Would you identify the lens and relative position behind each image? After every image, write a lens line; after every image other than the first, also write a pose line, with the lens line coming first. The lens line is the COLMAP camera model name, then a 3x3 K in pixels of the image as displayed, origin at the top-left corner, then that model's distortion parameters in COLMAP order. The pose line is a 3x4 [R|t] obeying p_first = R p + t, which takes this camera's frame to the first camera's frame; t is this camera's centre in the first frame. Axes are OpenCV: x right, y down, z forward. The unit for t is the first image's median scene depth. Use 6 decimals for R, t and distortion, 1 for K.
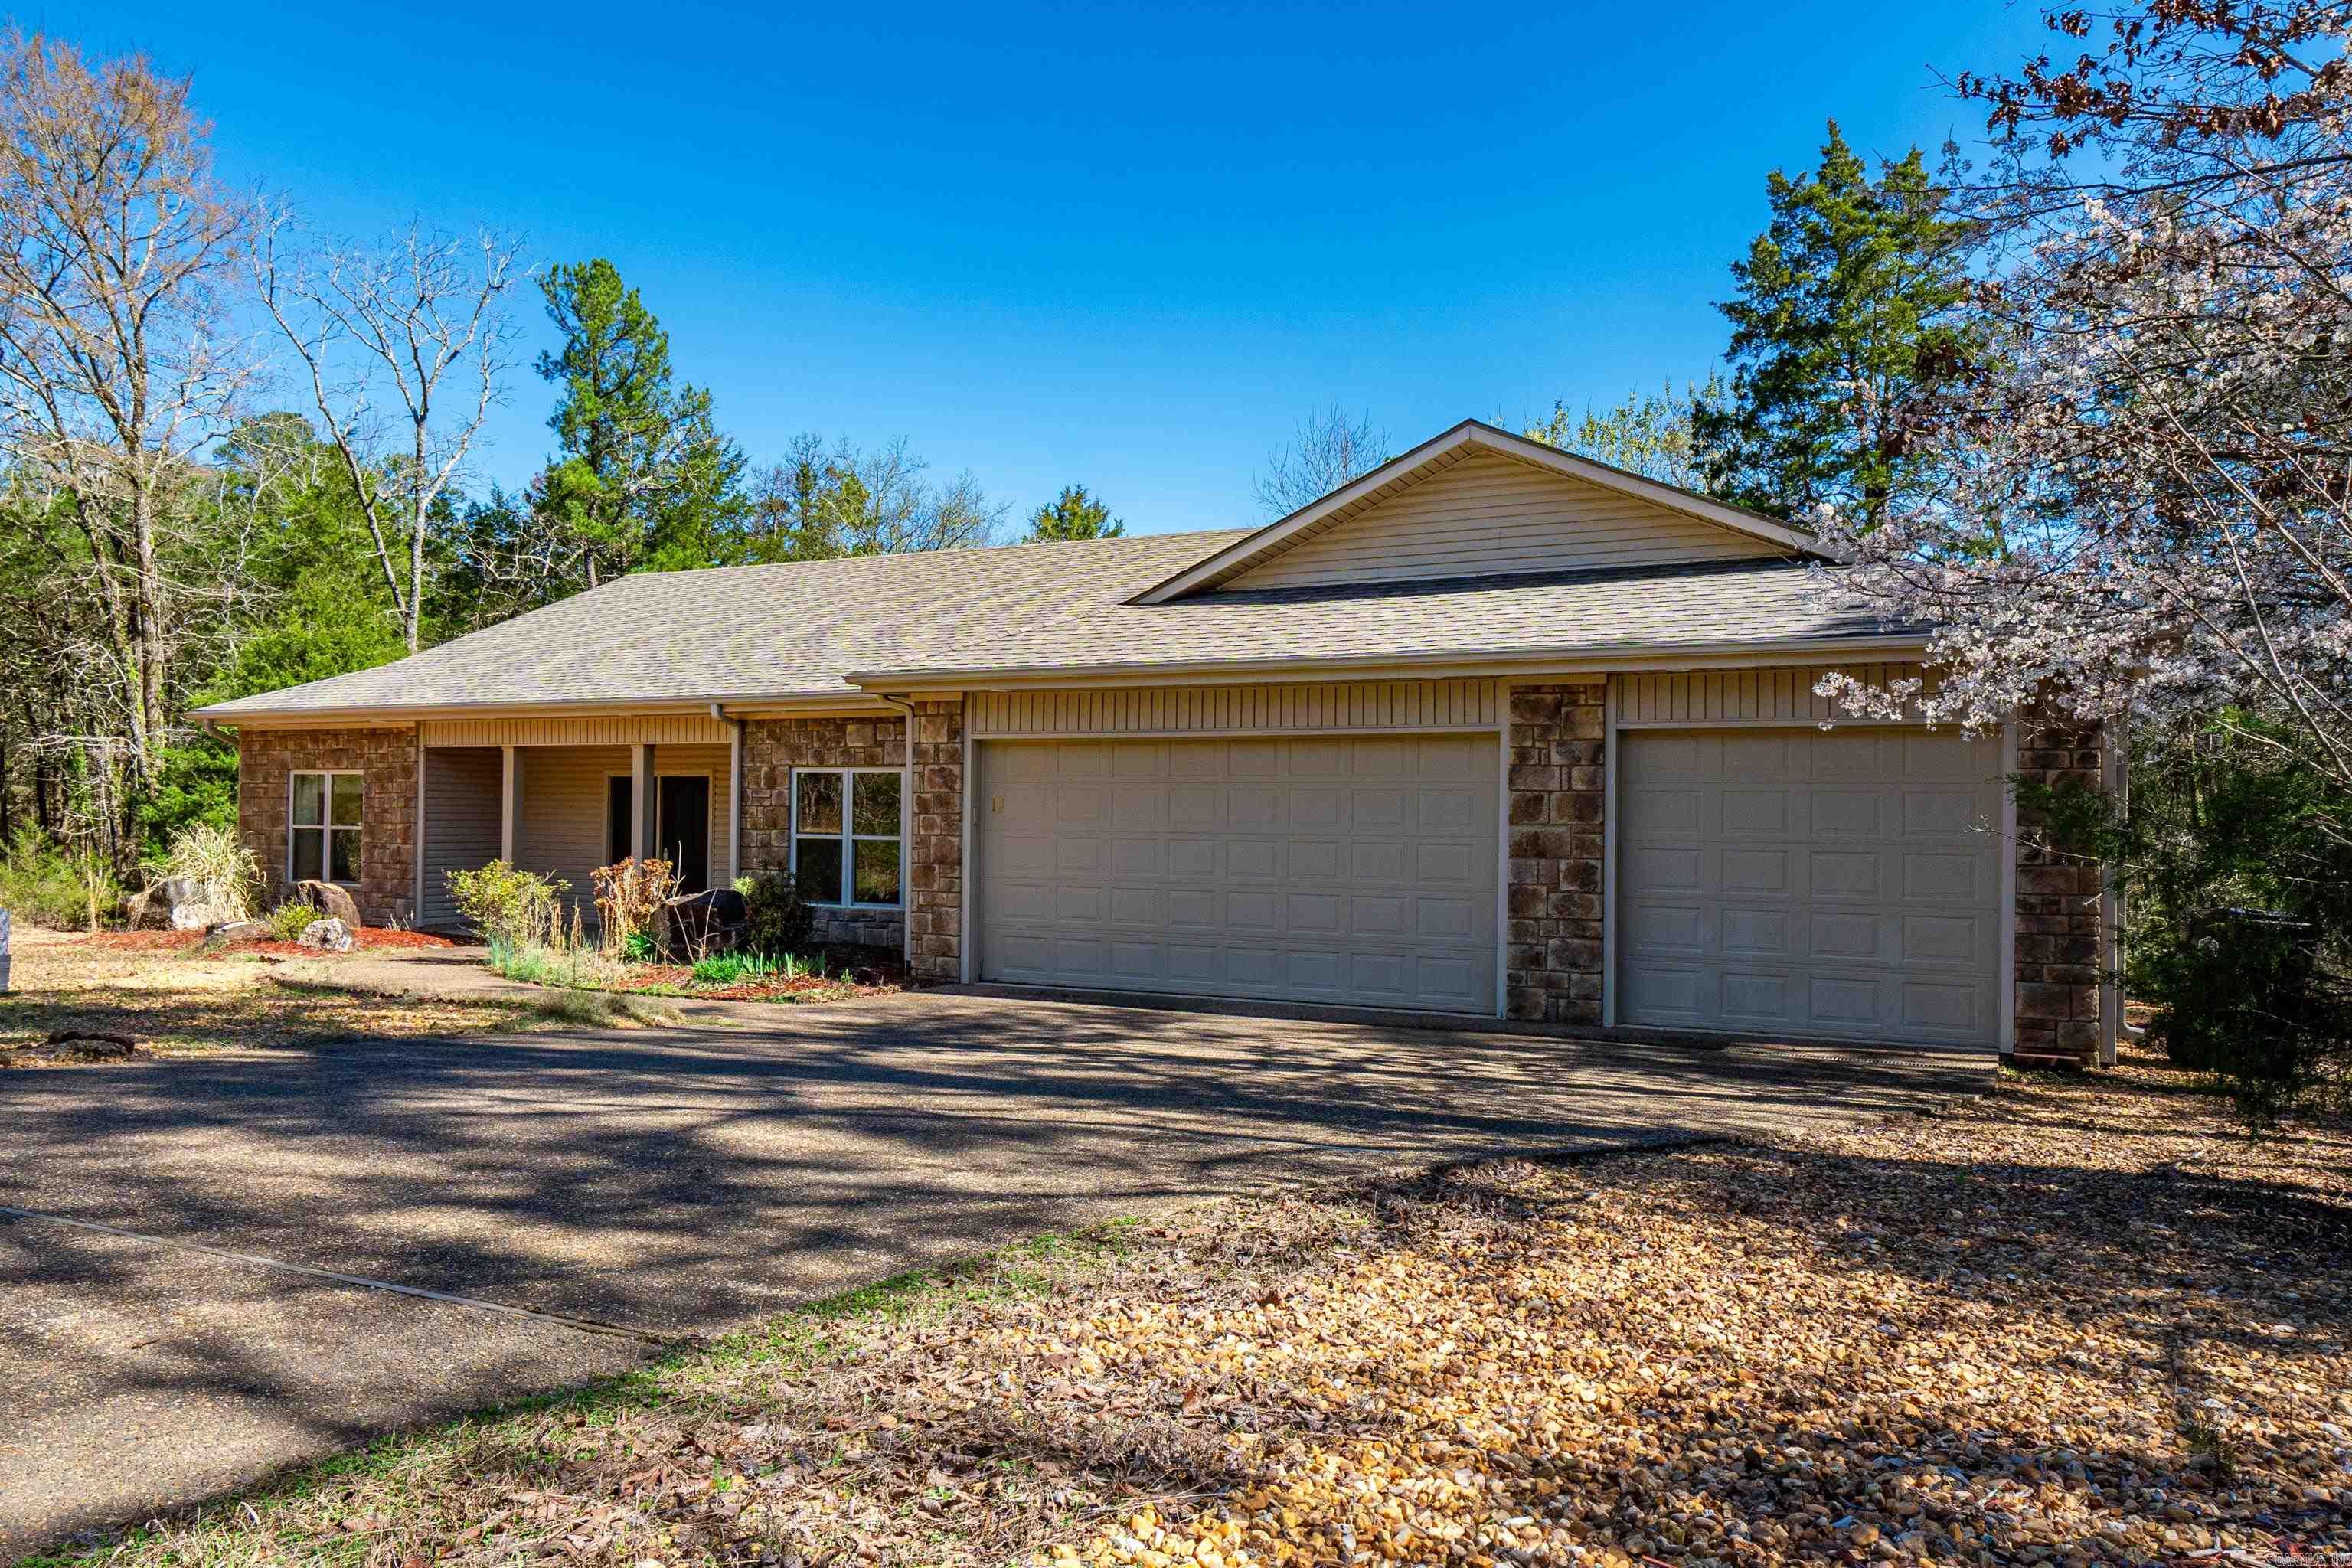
lens RADIAL K [[1638.9, 0, 1176.0], [0, 1638.9, 784.0], [0, 0, 1]] dist [-0.006295, 0.000453]
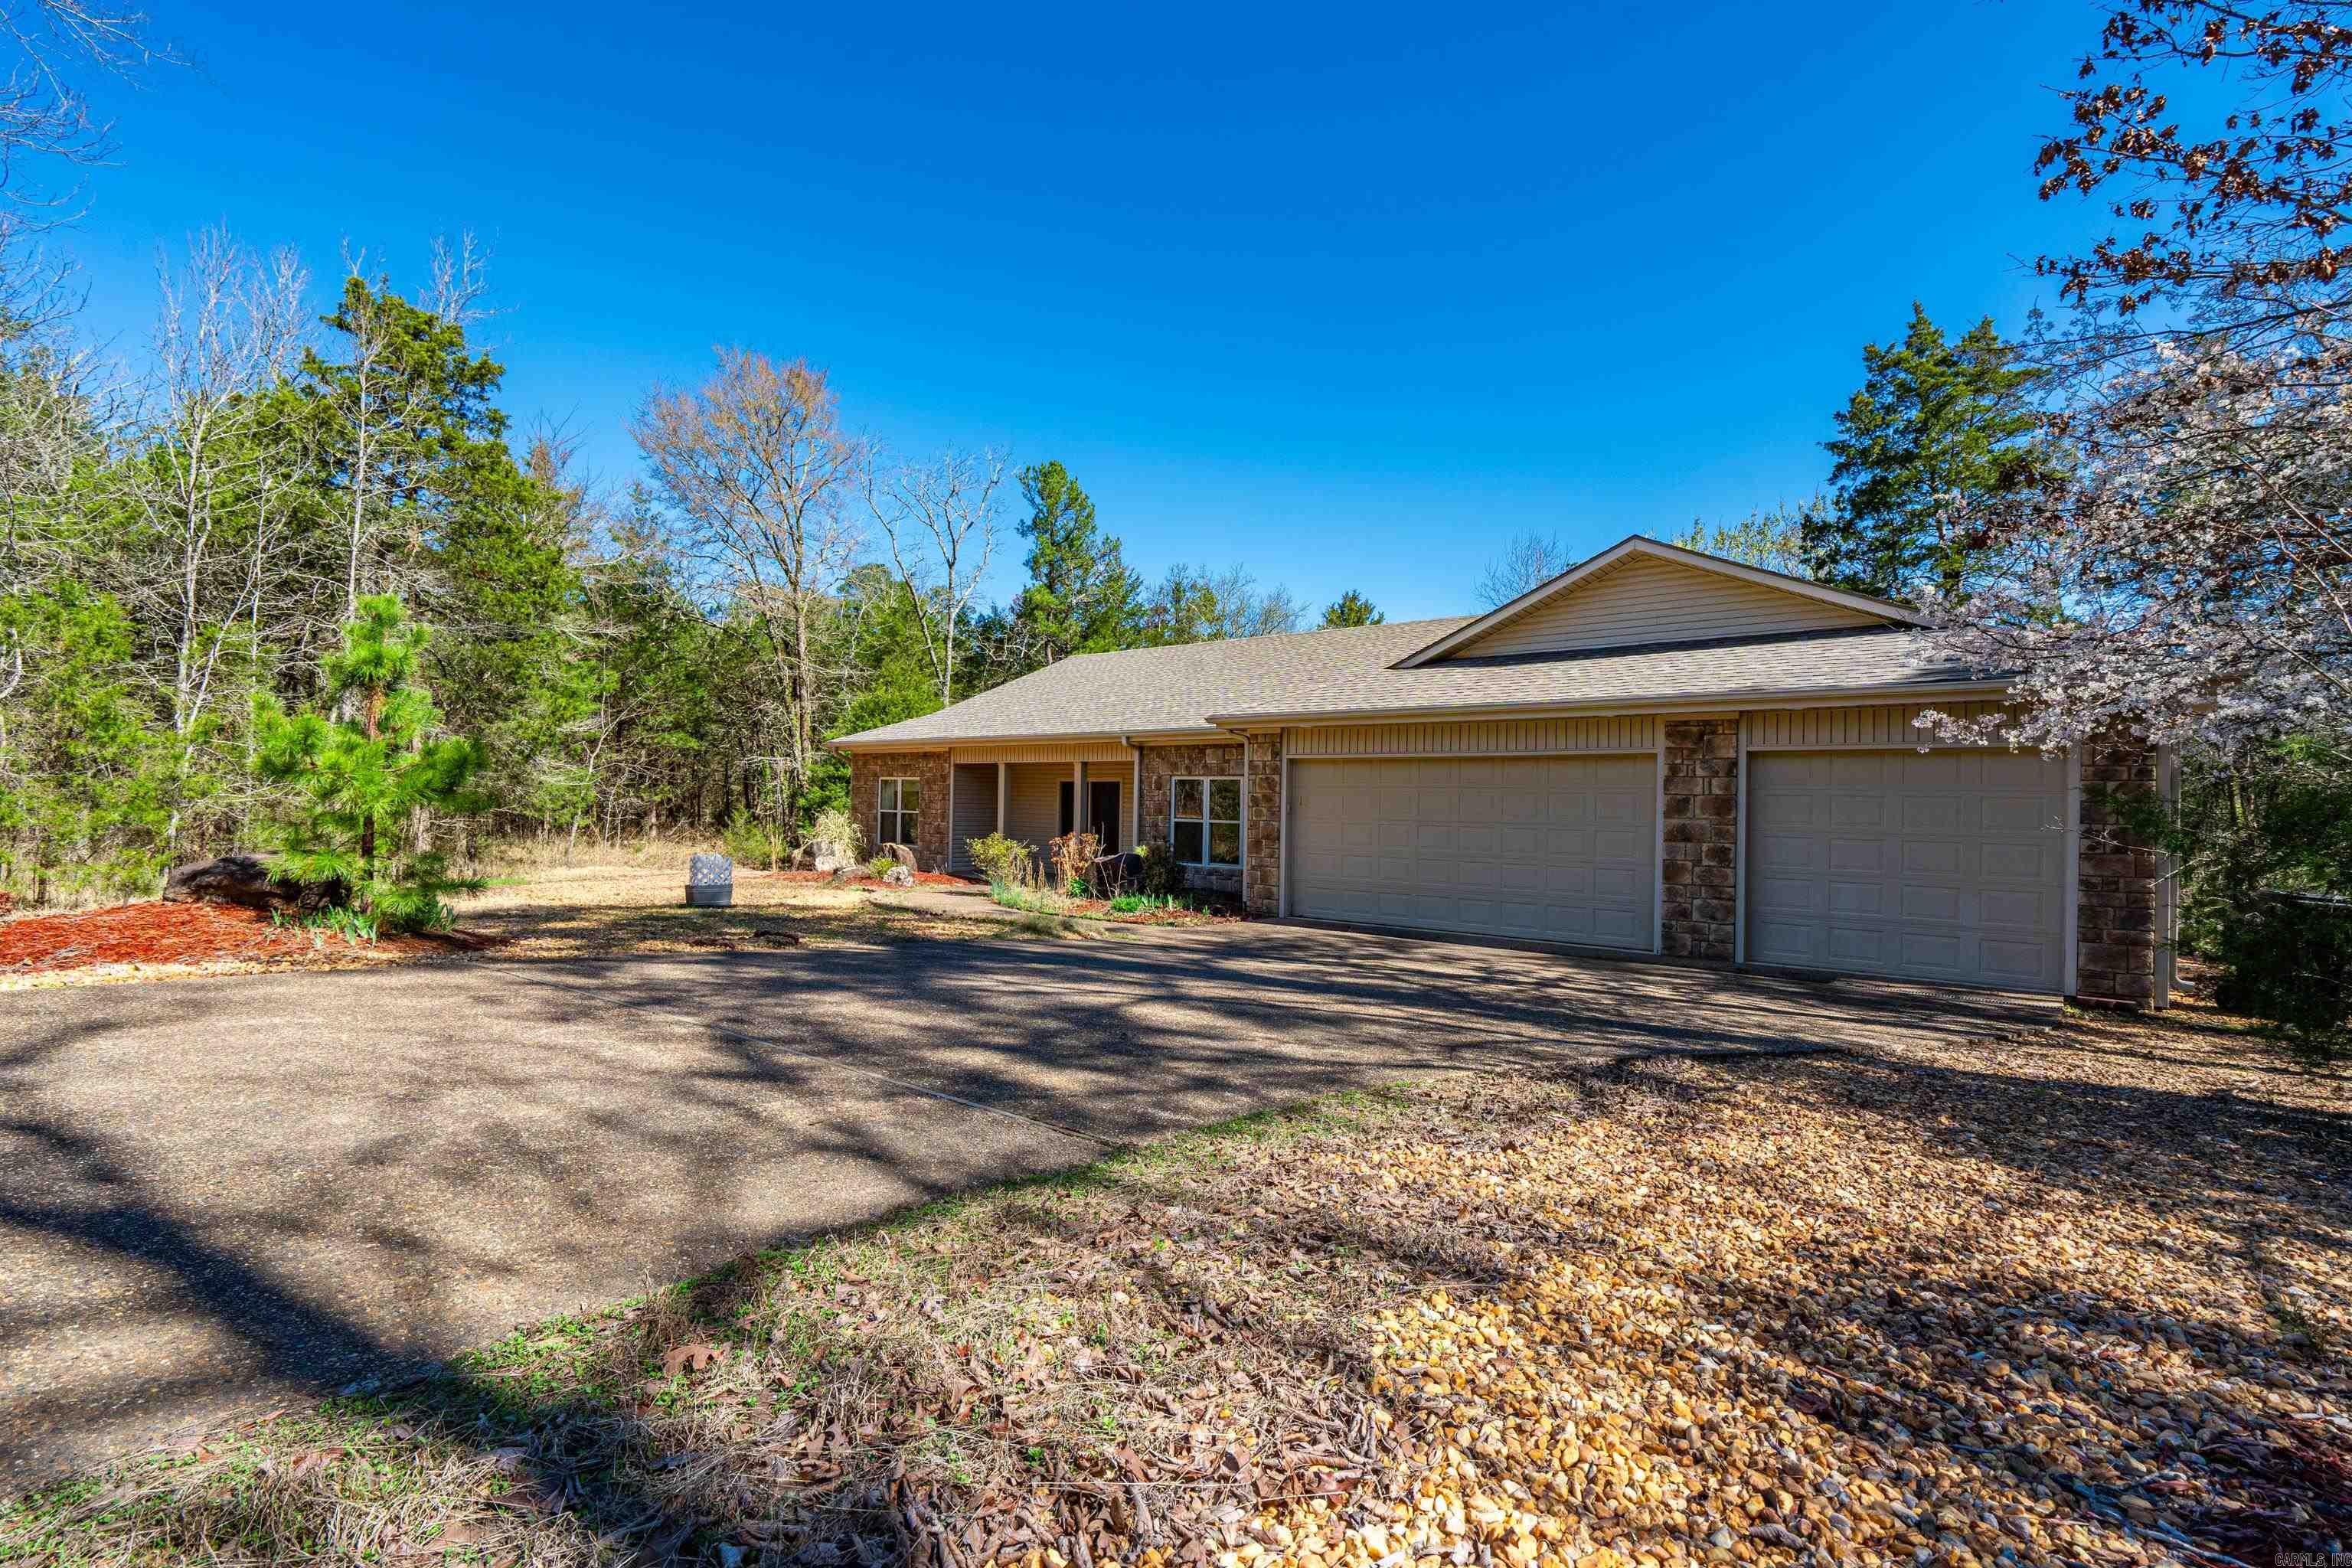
lens RADIAL K [[1067.4, 0, 1176.0], [0, 1067.4, 784.0], [0, 0, 1]] dist [-0.005451, 0.001555]
pose [[0.975160, 0.004033, -0.221466, -0.007098], [-0.004612, 0.999987, -0.002099, -0.001384], [0.221455, 0.003068, 0.975166, 0.002769]]
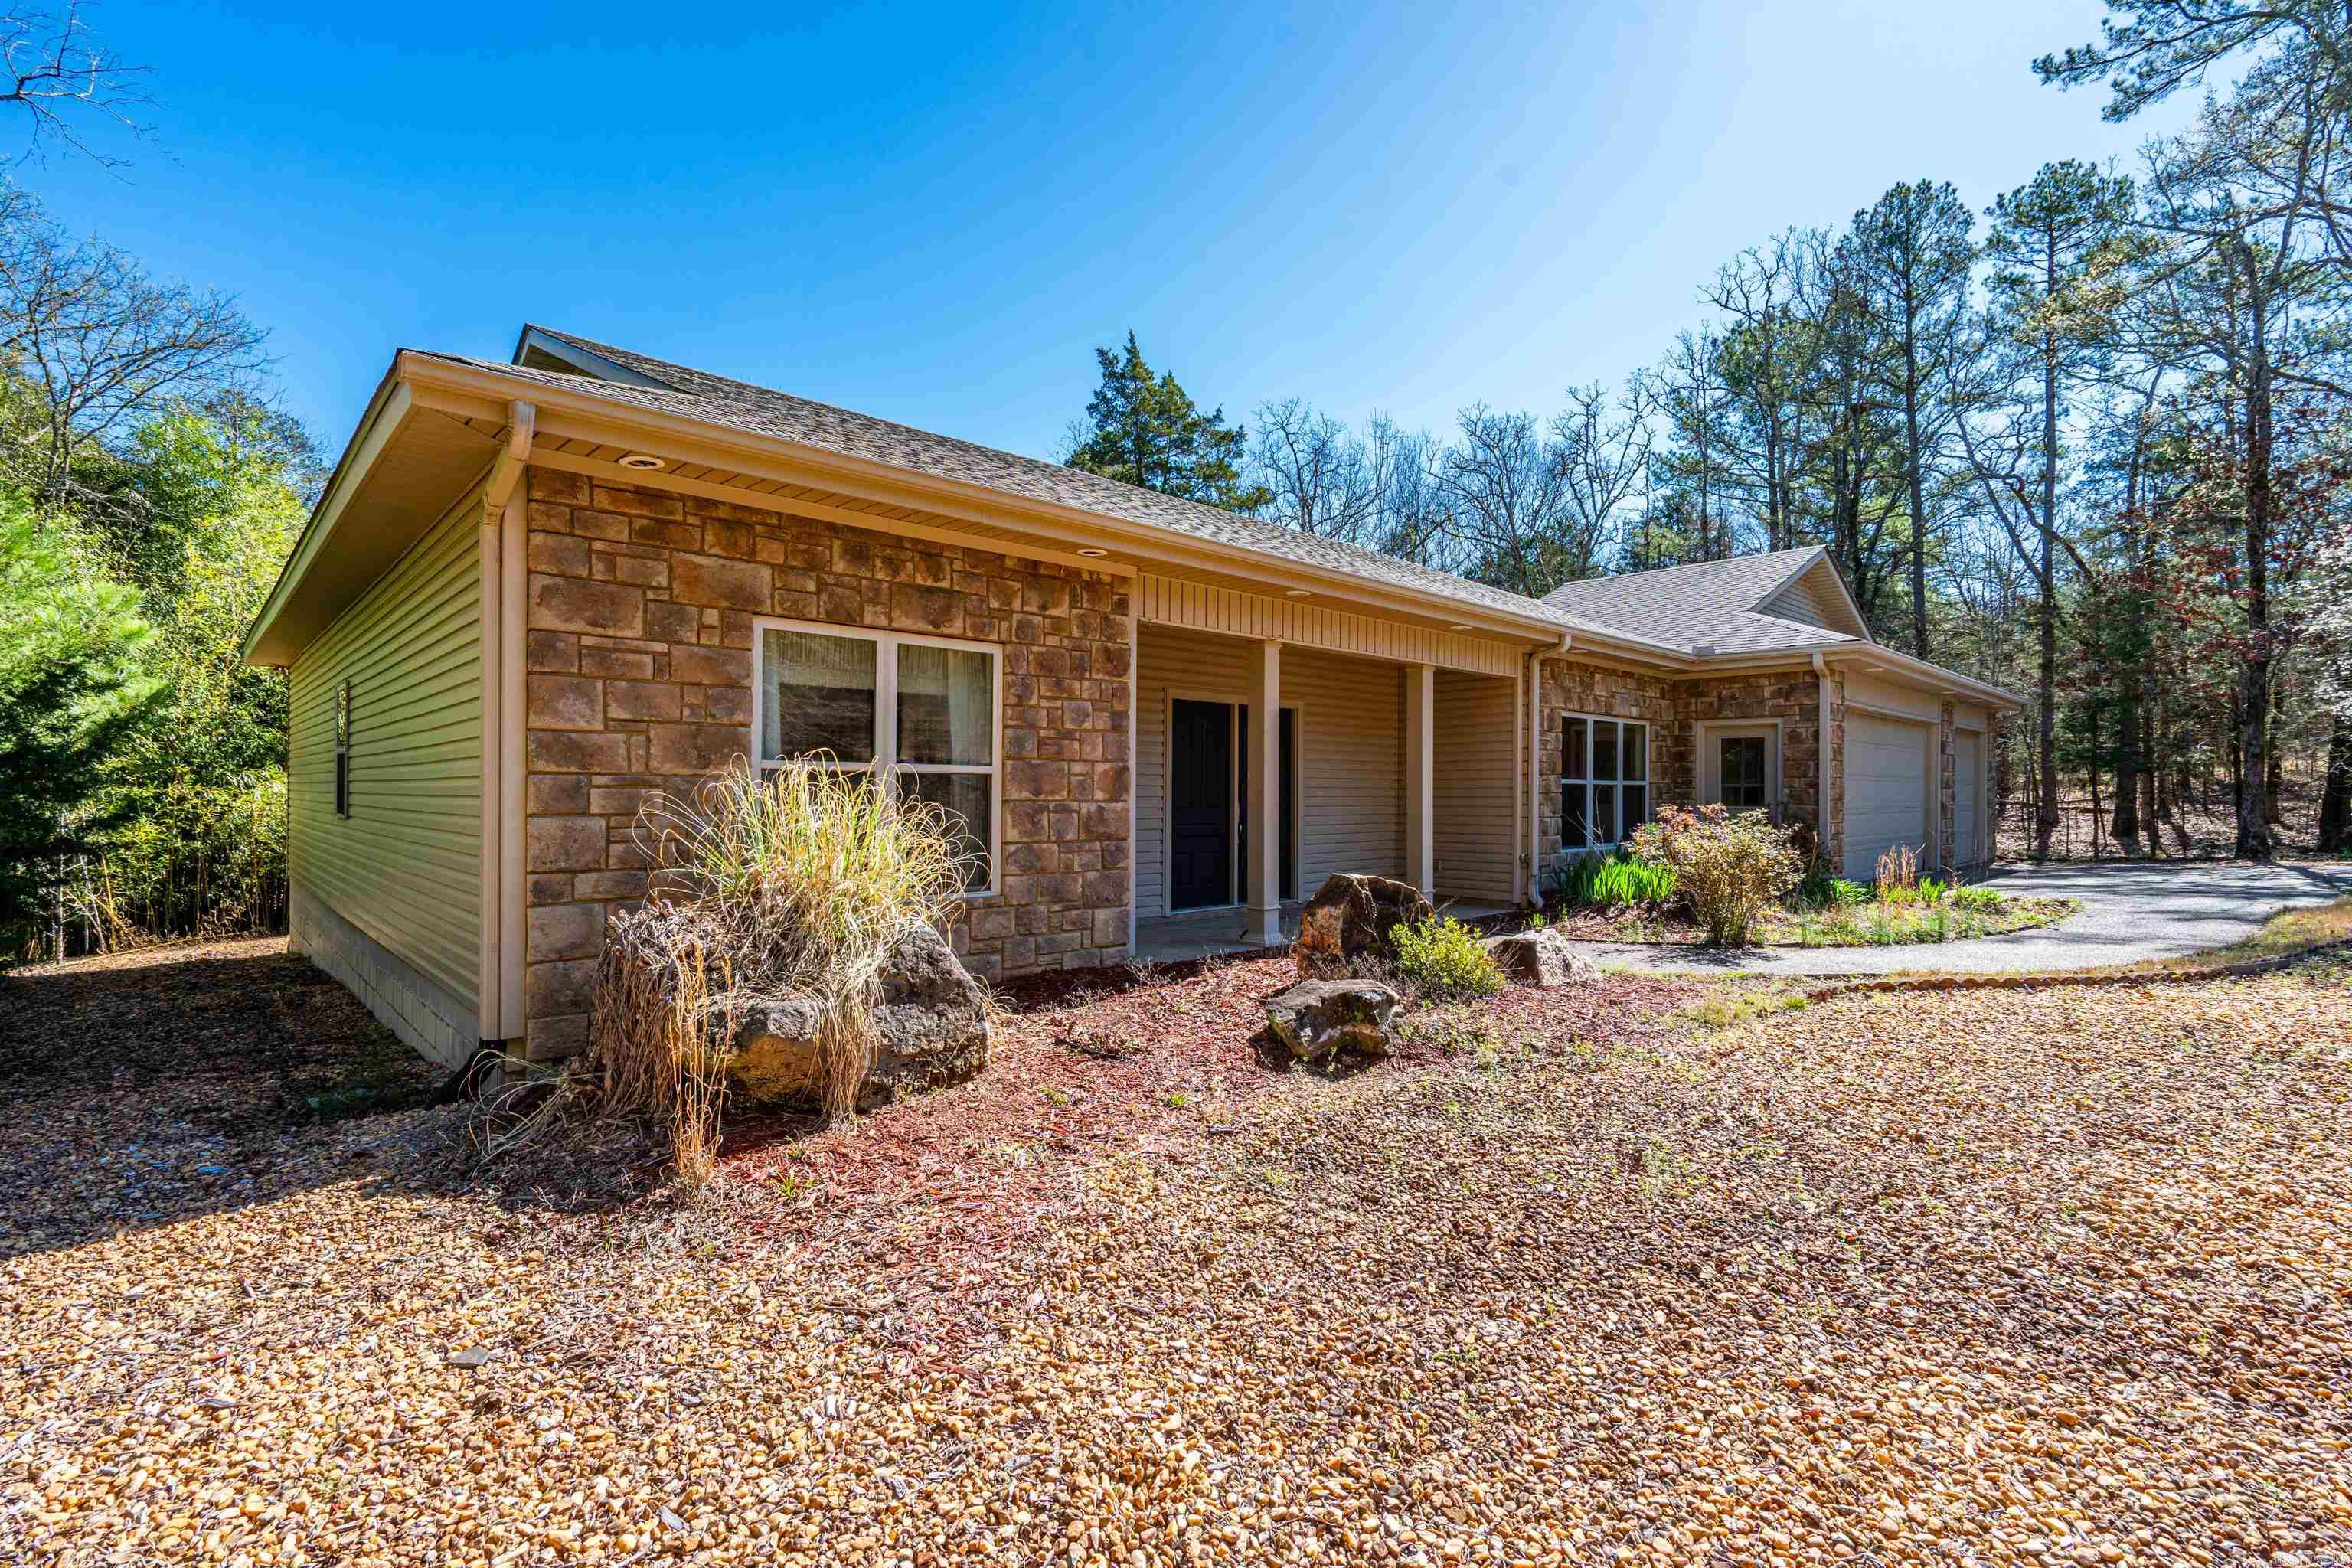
lens RADIAL K [[1063.8, 0, 1173.2], [0, 1063.8, 791.8], [0, 0, 1]] dist [-0.002733, 0.000685]
pose [[0.337974, -0.007646, 0.941124, -1.816376], [-0.016553, 0.999764, 0.014066, 0.066373], [-0.941010, -0.020332, 0.337767, 2.019039]]
